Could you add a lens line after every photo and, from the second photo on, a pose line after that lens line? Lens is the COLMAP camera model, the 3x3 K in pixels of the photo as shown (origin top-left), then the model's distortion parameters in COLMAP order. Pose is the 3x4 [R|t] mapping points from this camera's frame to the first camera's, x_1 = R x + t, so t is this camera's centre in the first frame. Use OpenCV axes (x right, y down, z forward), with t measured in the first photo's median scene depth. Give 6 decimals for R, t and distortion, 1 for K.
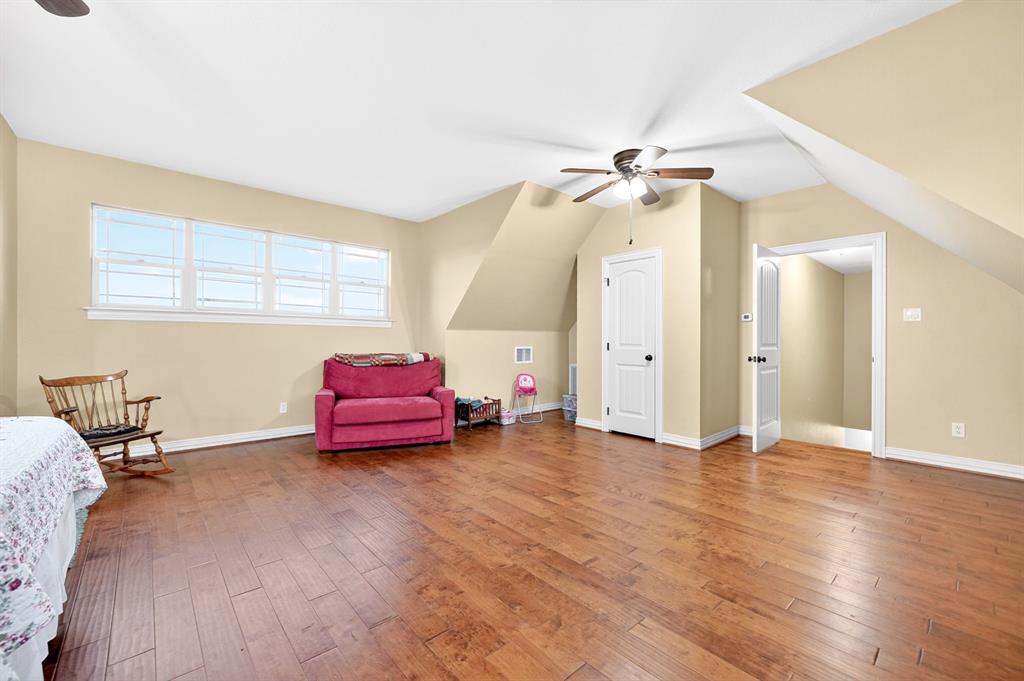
lens RADIAL K [[420.4, 0, 512.2], [0, 420.4, 339.0], [0, 0, 1]] dist [0.001654, 0.000098]
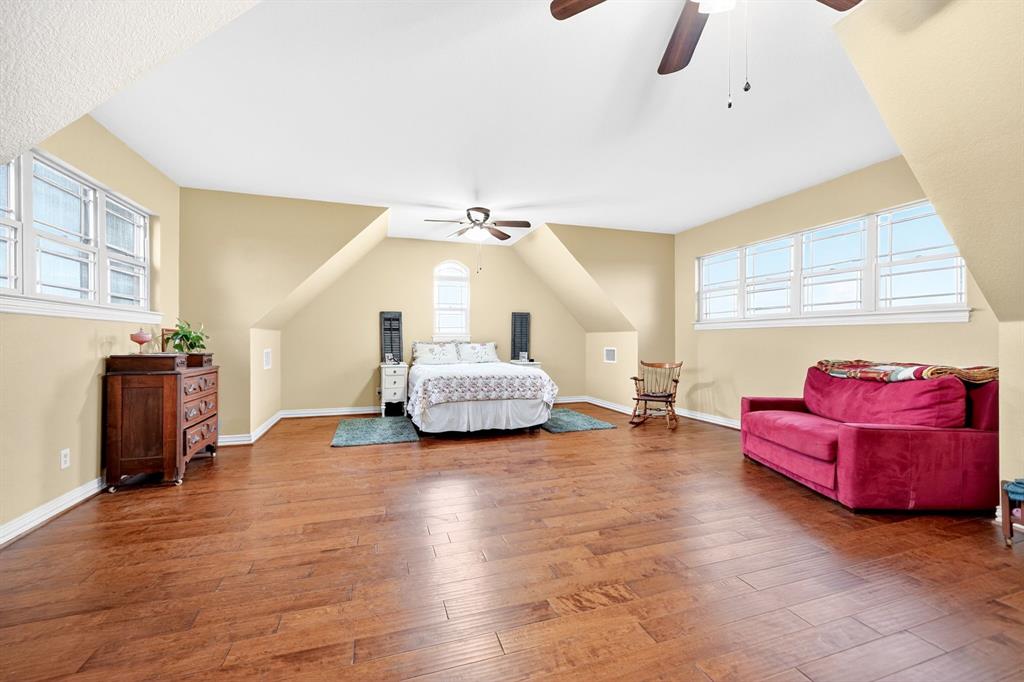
lens RADIAL K [[420.4, 0, 513.0], [0, 420.4, 342.0], [0, 0, 1]] dist [0.001654, 0.000098]
pose [[-0.389620, -0.005850, -0.920957, 0.844784], [-0.007045, 0.999970, -0.003371, 0.011765], [0.920949, 0.005174, -0.389649, 1.105347]]
